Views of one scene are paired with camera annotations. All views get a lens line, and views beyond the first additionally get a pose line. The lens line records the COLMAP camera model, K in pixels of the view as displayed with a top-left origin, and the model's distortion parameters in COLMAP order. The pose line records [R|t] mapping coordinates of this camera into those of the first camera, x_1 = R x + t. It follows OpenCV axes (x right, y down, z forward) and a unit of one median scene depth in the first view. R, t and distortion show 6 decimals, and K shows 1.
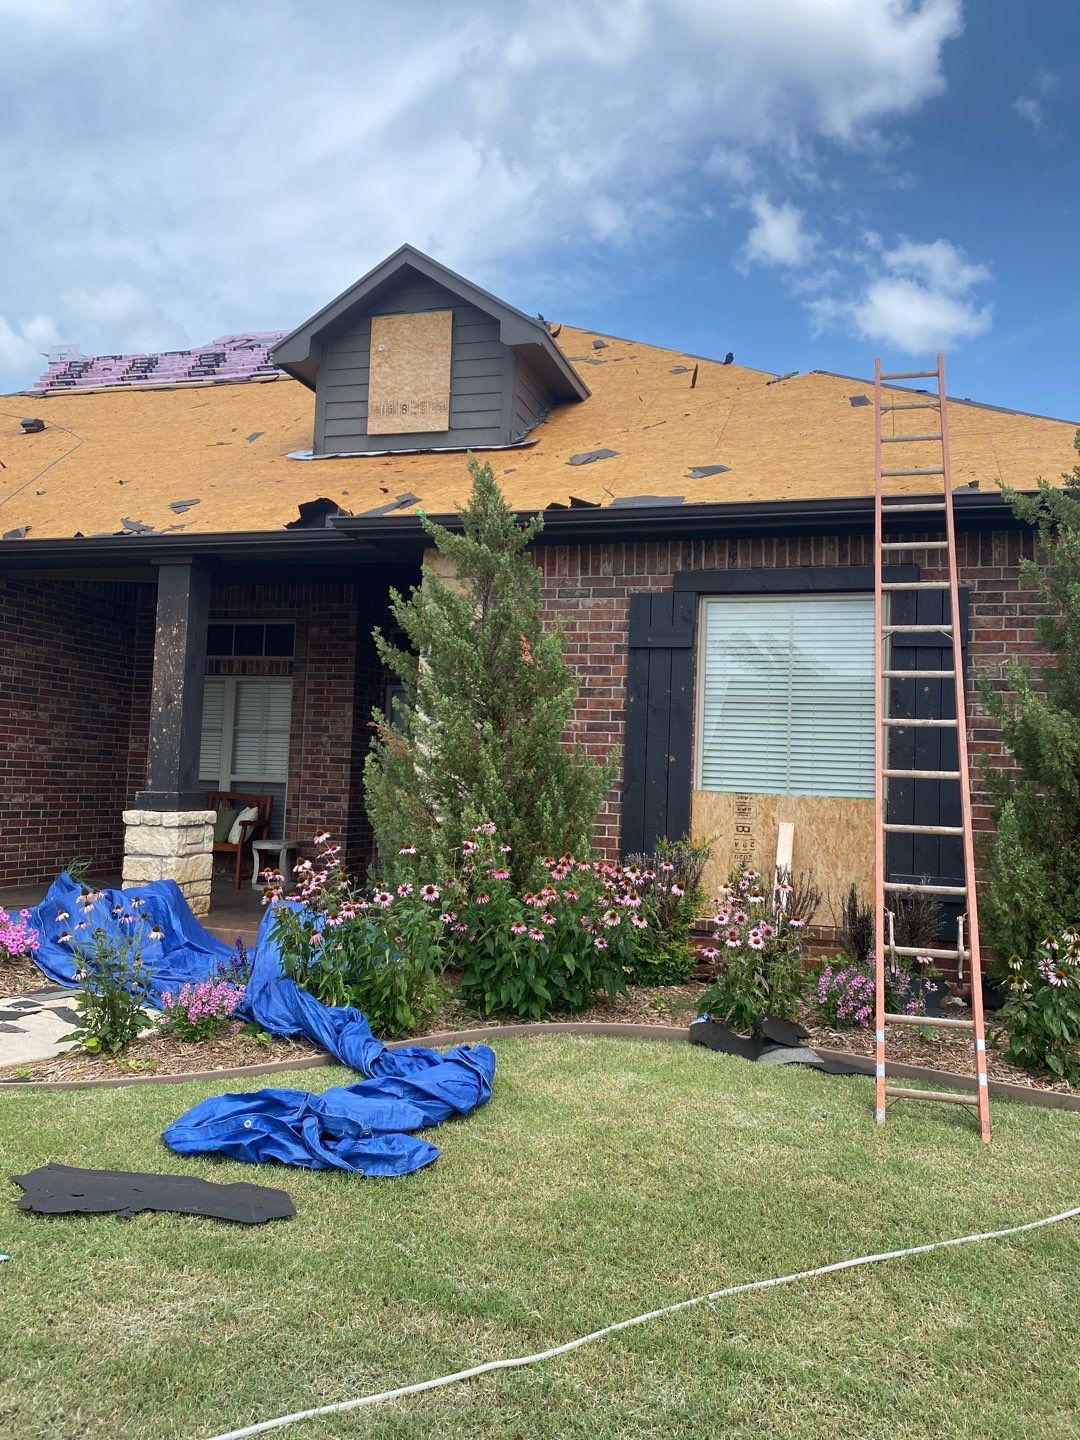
lens RADIAL K [[1104.5, 0, 542.7], [0, 1104.5, 709.7], [0, 0, 1]] dist [0.128576, -0.273669]
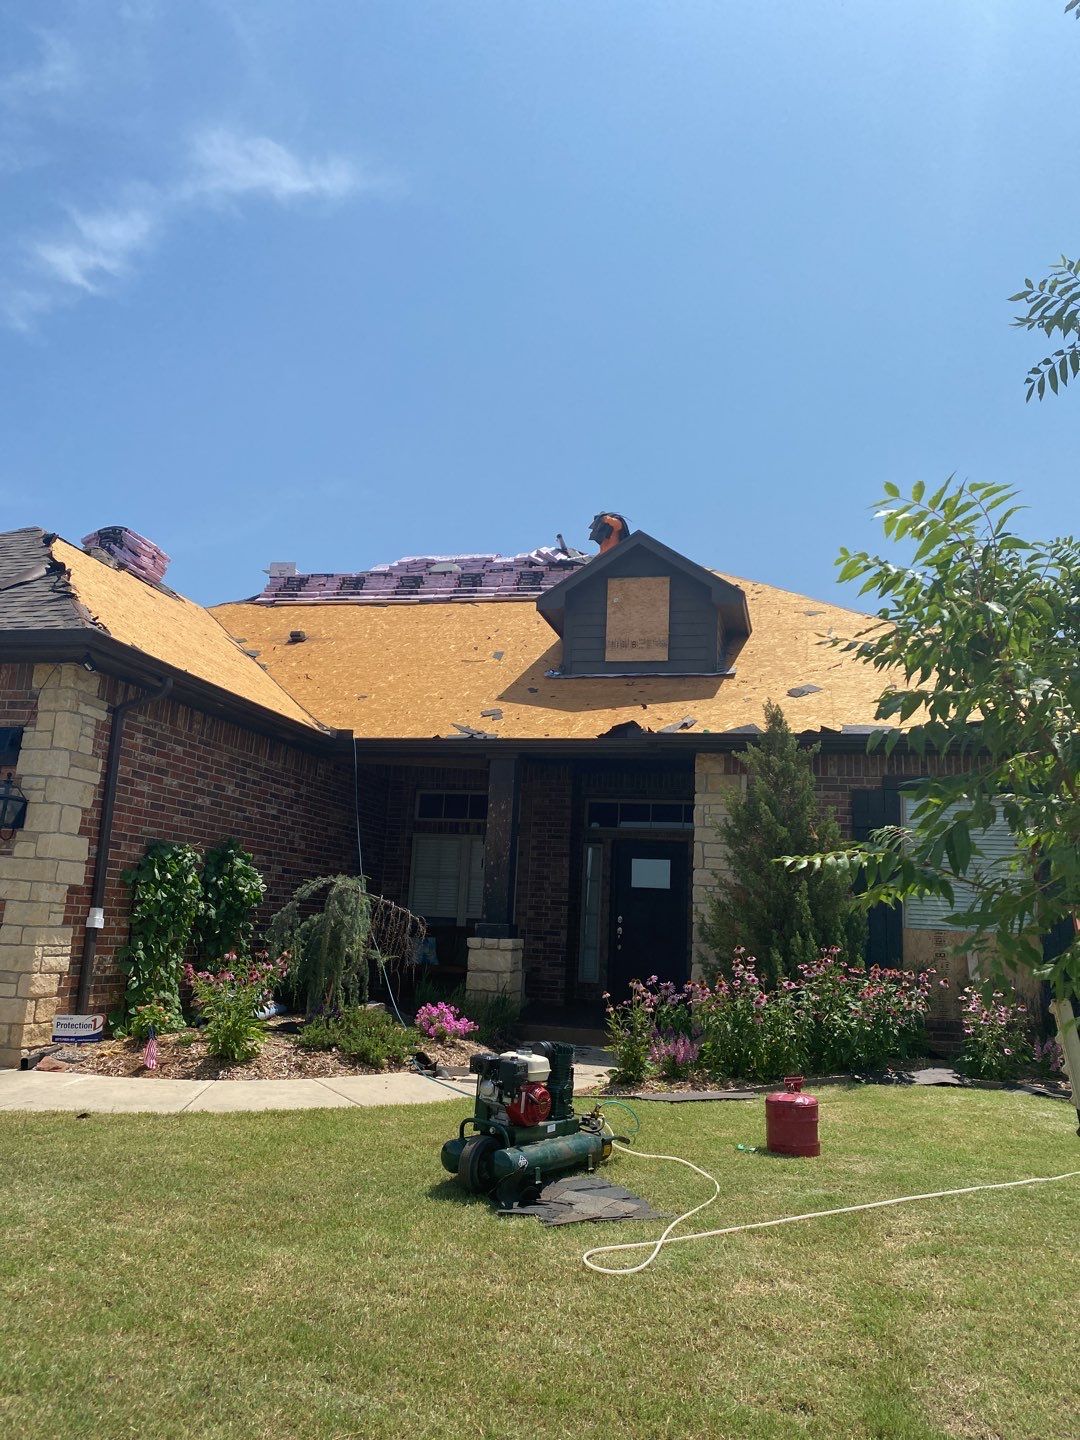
lens RADIAL K [[1101.2, 0, 544.5], [0, 1101.2, 715.9], [0, 0, 1]] dist [0.121511, -0.281977]
pose [[0.998157, 0.020506, 0.057115, -0.307363], [-0.013157, 0.991919, -0.126187, -0.008181], [-0.059241, 0.125203, 0.990361, -0.329388]]
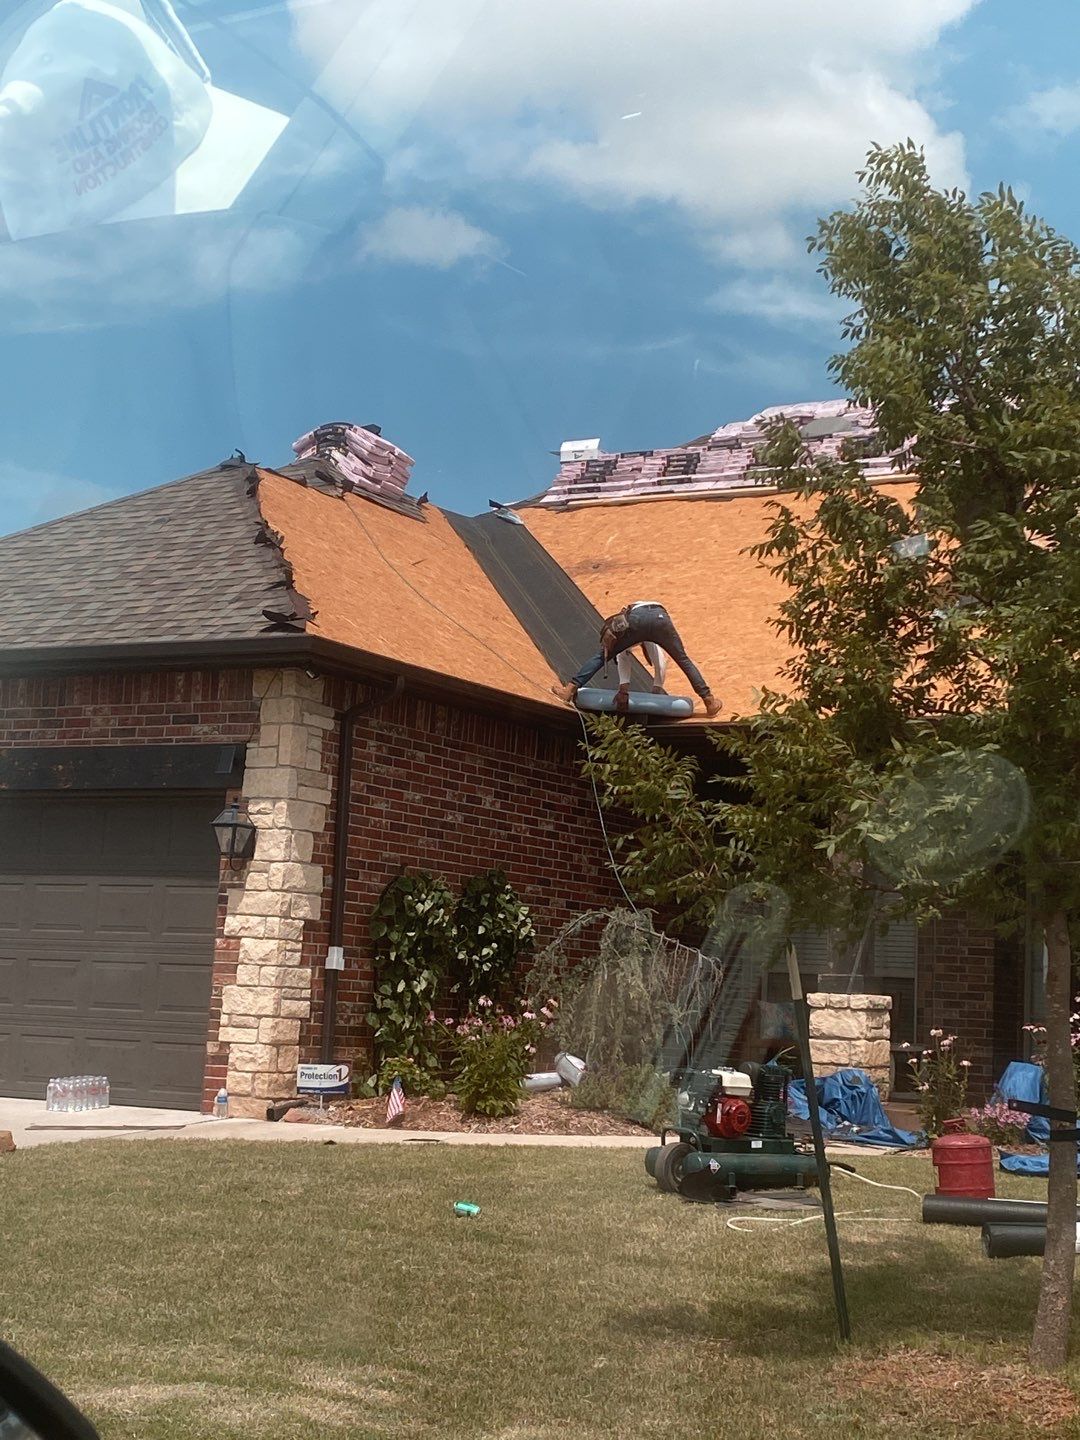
lens RADIAL K [[2360.0, 0, 538.9], [0, 2360.0, 715.7], [0, 0, 1]] dist [0.146321, -0.000226]
pose [[0.970887, -0.021105, -0.238606, -0.080487], [0.003597, 0.997283, -0.073575, -0.002476], [0.239511, 0.070574, 0.968325, -0.968045]]
